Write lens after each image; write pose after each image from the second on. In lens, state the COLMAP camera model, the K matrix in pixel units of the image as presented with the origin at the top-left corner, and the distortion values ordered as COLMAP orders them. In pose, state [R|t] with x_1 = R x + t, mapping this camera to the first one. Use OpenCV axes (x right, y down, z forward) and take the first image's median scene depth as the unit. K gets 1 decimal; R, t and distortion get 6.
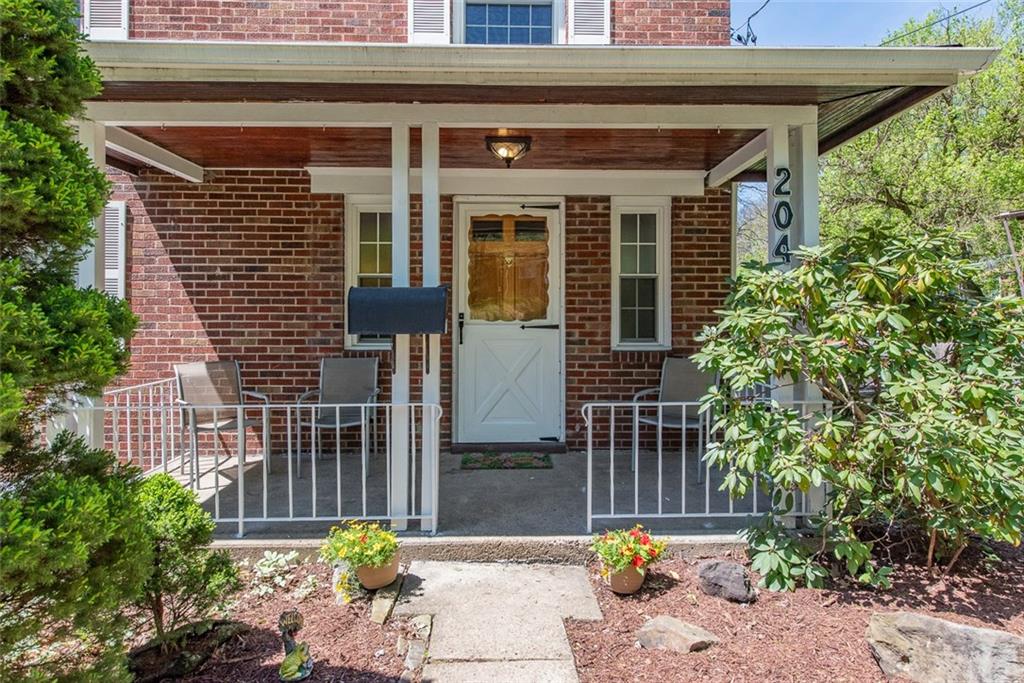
lens RADIAL K [[585.1, 0, 512.0], [0, 585.1, 341.5], [0, 0, 1]] dist [0.000274, -0.000009]
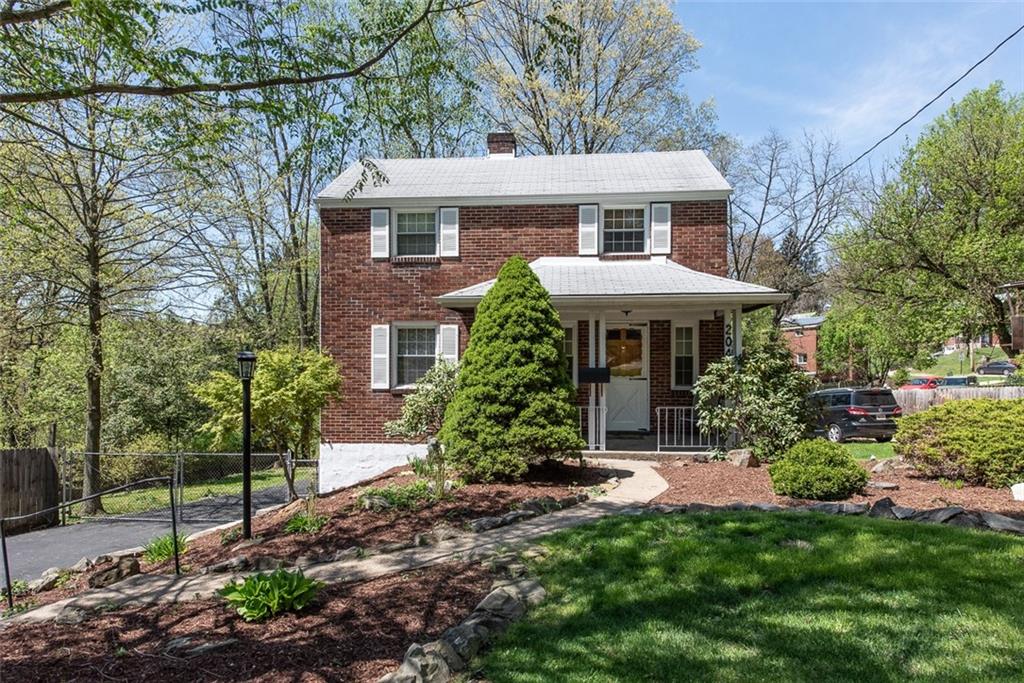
lens RADIAL K [[678.7, 0, 507.1], [0, 678.7, 374.0], [0, 0, 1]] dist [0.023832, -0.000643]
pose [[0.993666, 0.002669, -0.112344, -0.158099], [-0.004498, 0.999861, -0.016030, -0.000867], [0.112285, 0.016433, 0.993540, -1.632507]]
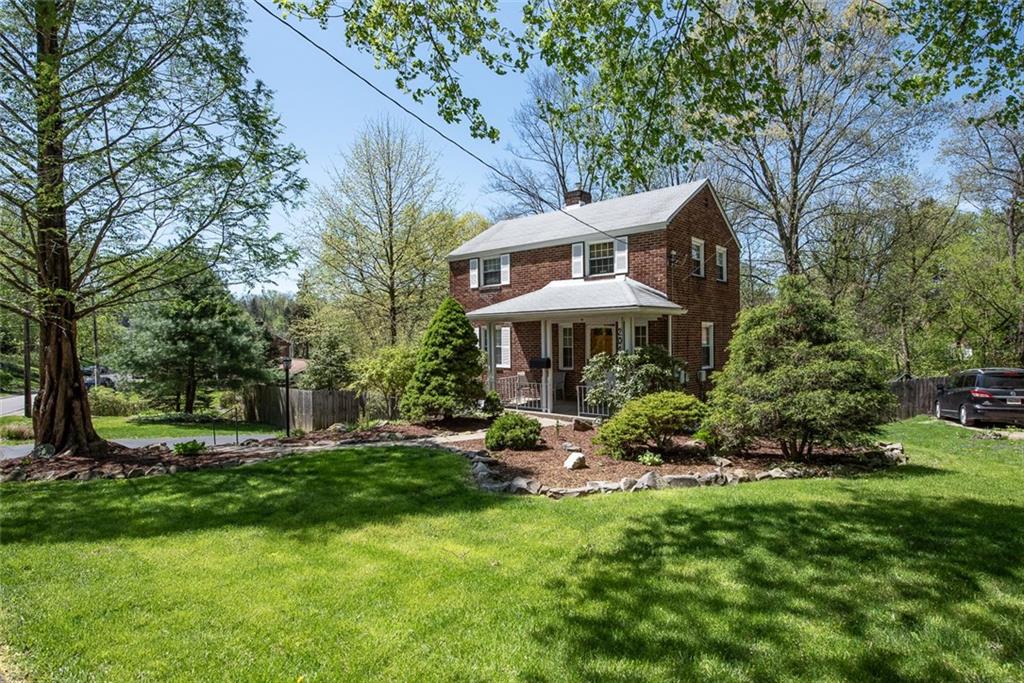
lens RADIAL K [[544.4, 0, 512.0], [0, 544.4, 341.5], [0, 0, 1]] dist [-0.000466, -0.000169]
pose [[0.727337, -0.001186, -0.686280, 1.676864], [-0.003714, 0.999977, -0.005665, -0.127285], [0.686271, 0.006669, 0.727316, -1.468639]]
